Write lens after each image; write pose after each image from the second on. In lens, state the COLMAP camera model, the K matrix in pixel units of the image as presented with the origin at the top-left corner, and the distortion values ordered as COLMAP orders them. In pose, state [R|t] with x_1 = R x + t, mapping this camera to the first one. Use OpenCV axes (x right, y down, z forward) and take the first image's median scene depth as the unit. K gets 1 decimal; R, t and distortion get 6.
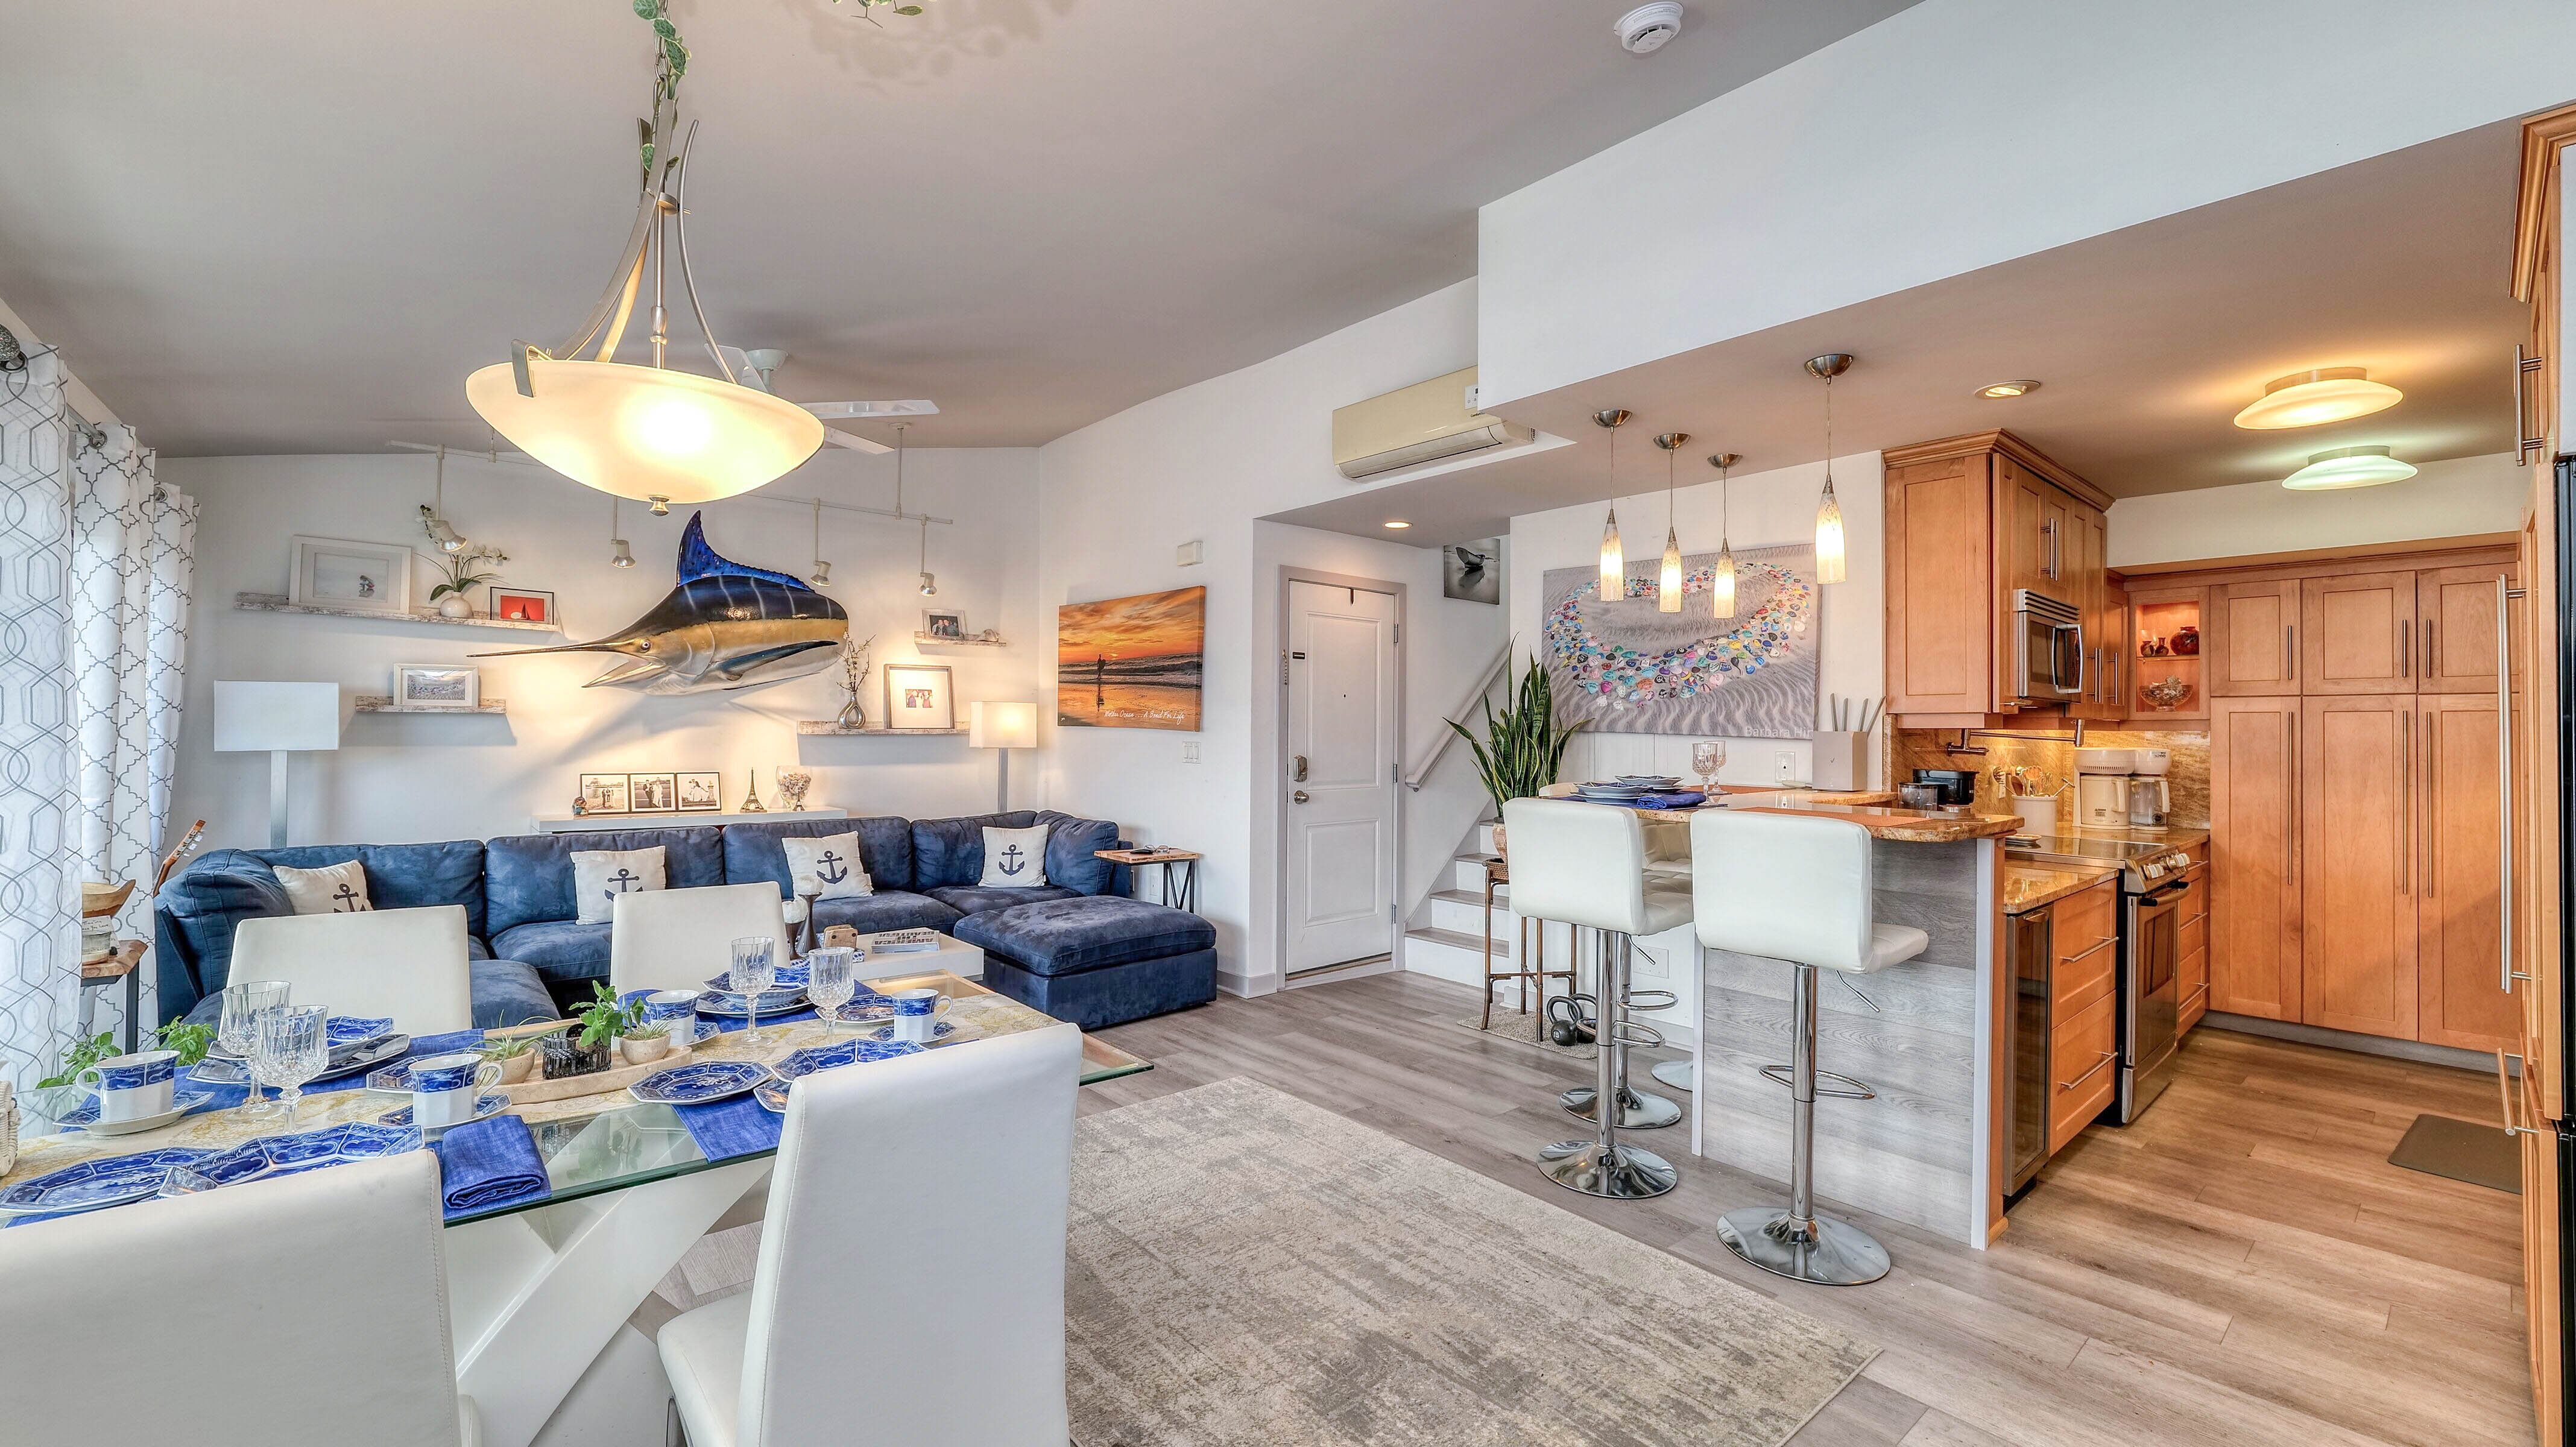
lens RADIAL K [[1049.0, 0, 1270.8], [0, 1049.0, 719.8], [0, 0, 1]] dist [-0.013974, 0.001243]
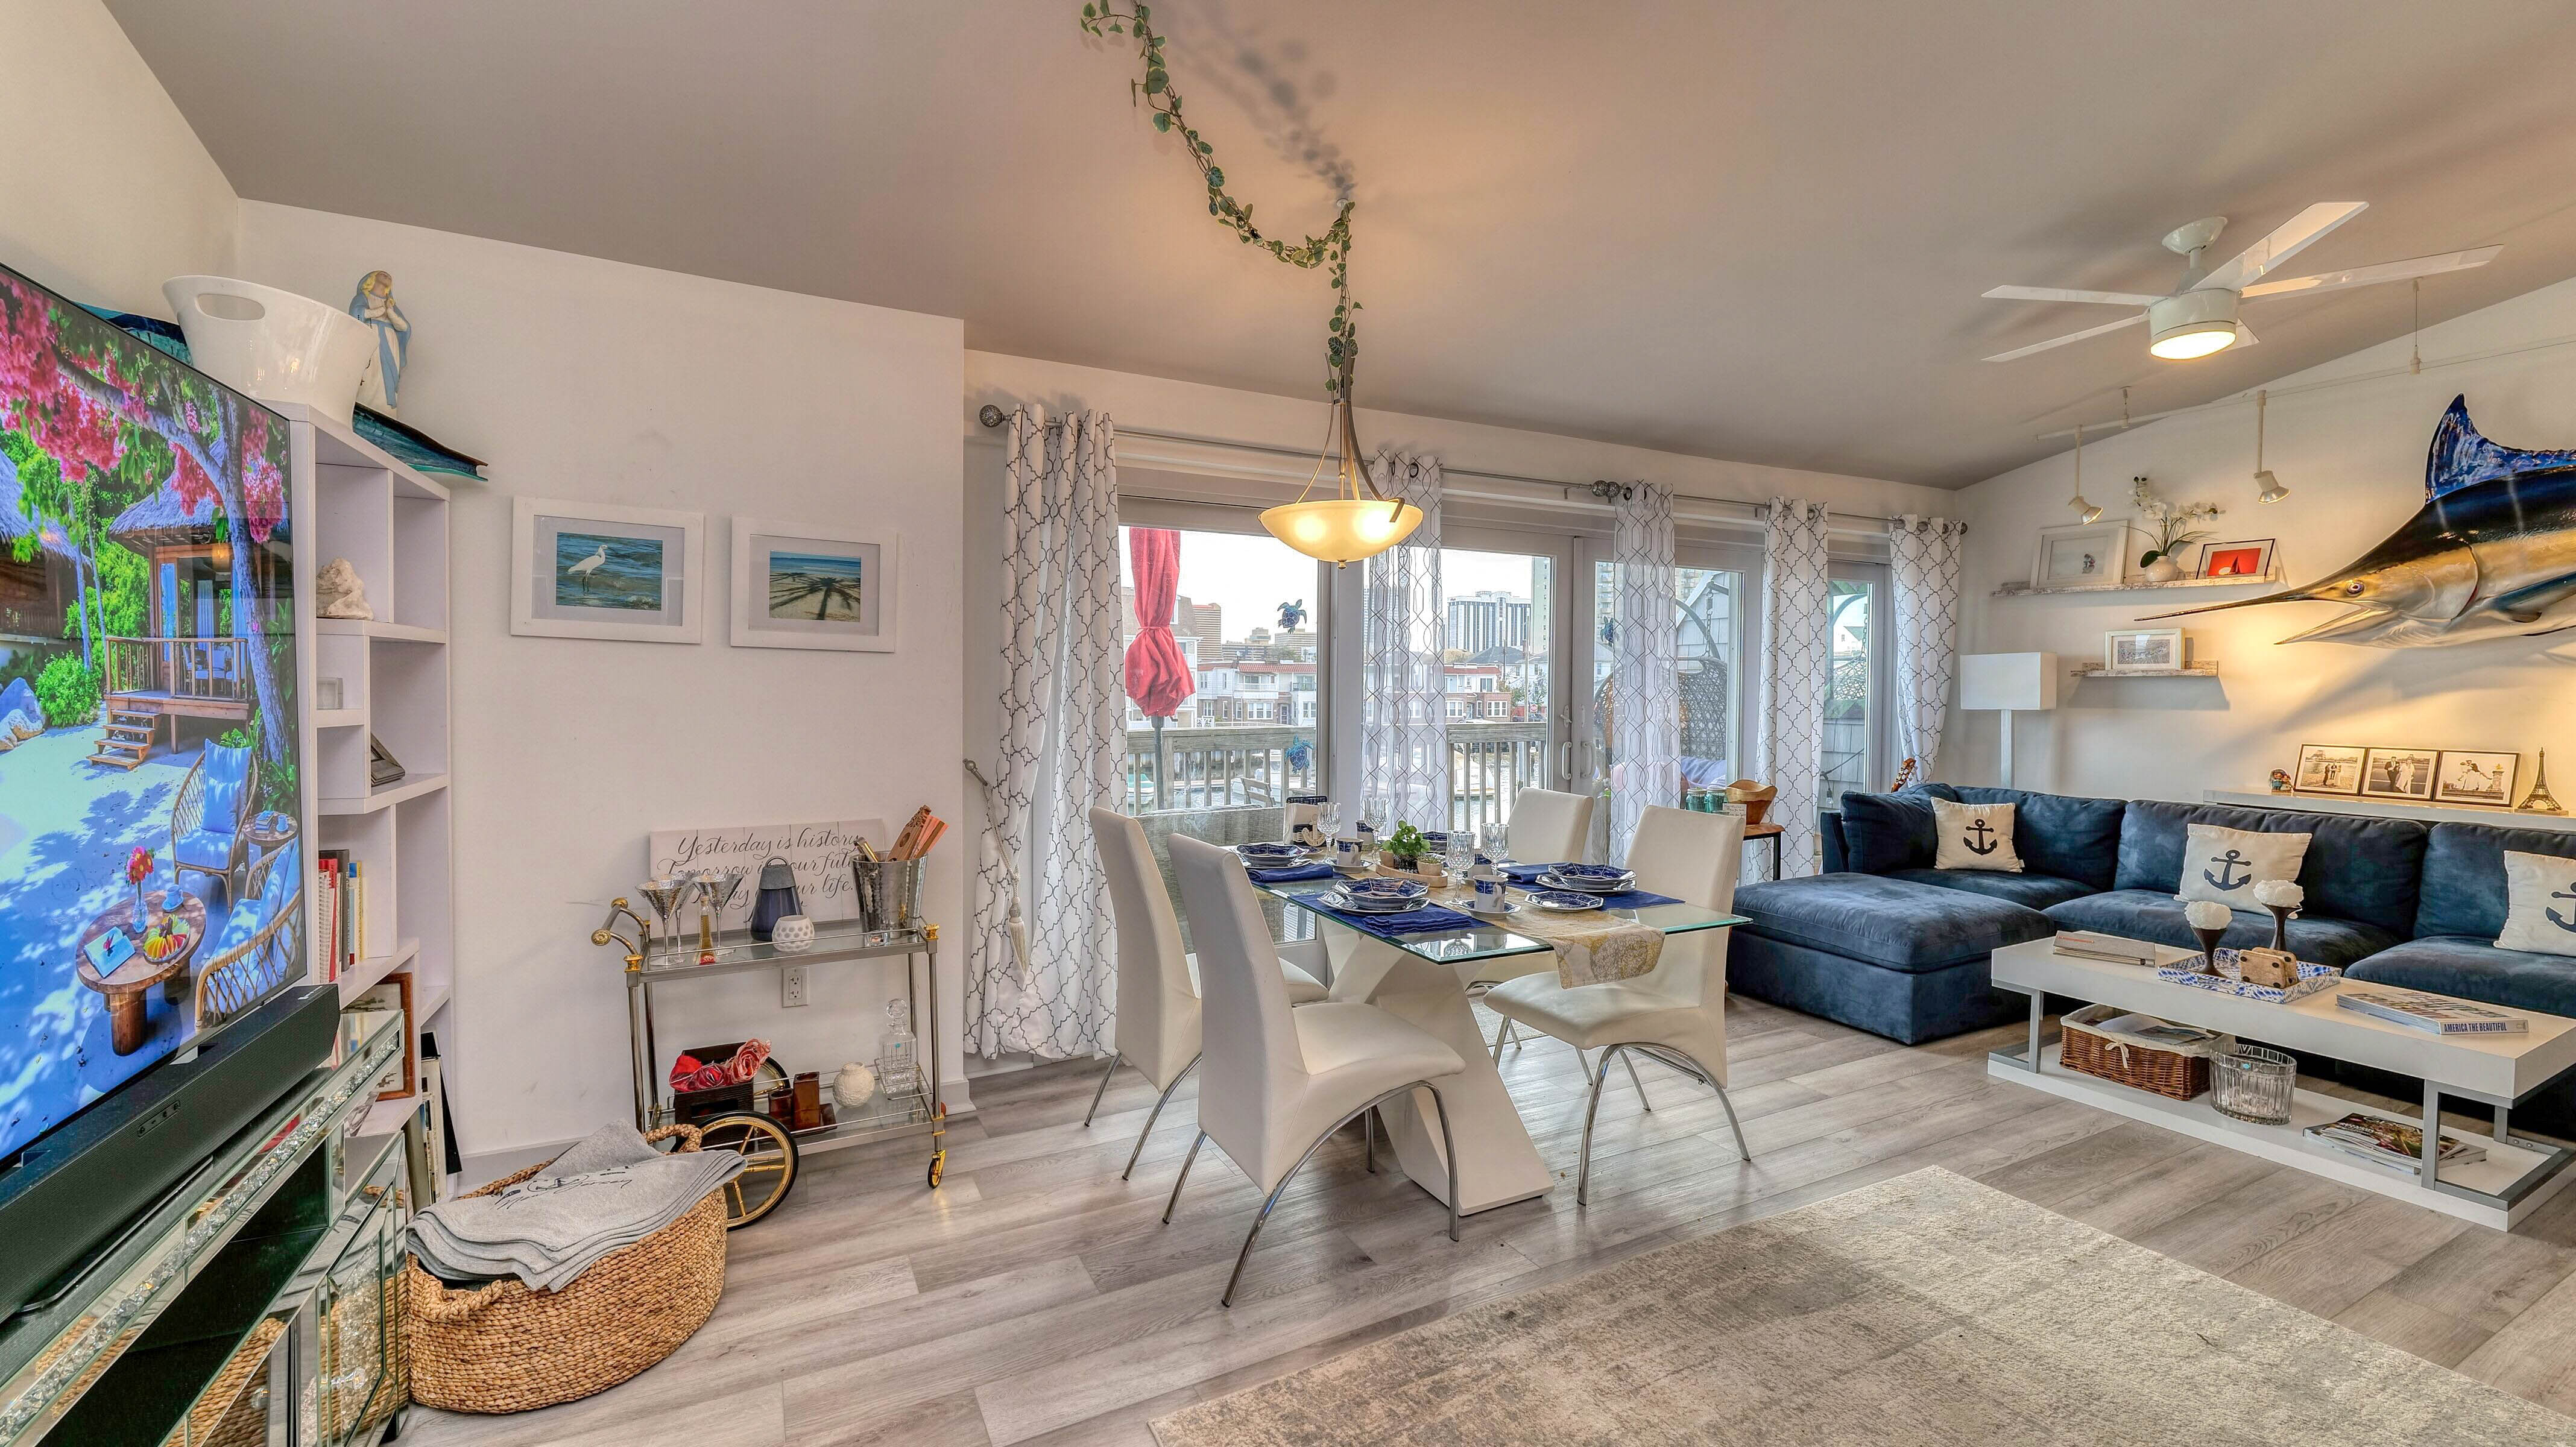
lens RADIAL K [[1049.0, 0, 1285.6], [0, 1049.0, 722.5], [0, 0, 1]] dist [-0.013974, 0.001243]
pose [[-0.217536, 0.023716, -0.975764, 0.399268], [0.004175, 0.999718, 0.023368, 0.011539], [0.976043, 0.001010, -0.217574, 0.404222]]
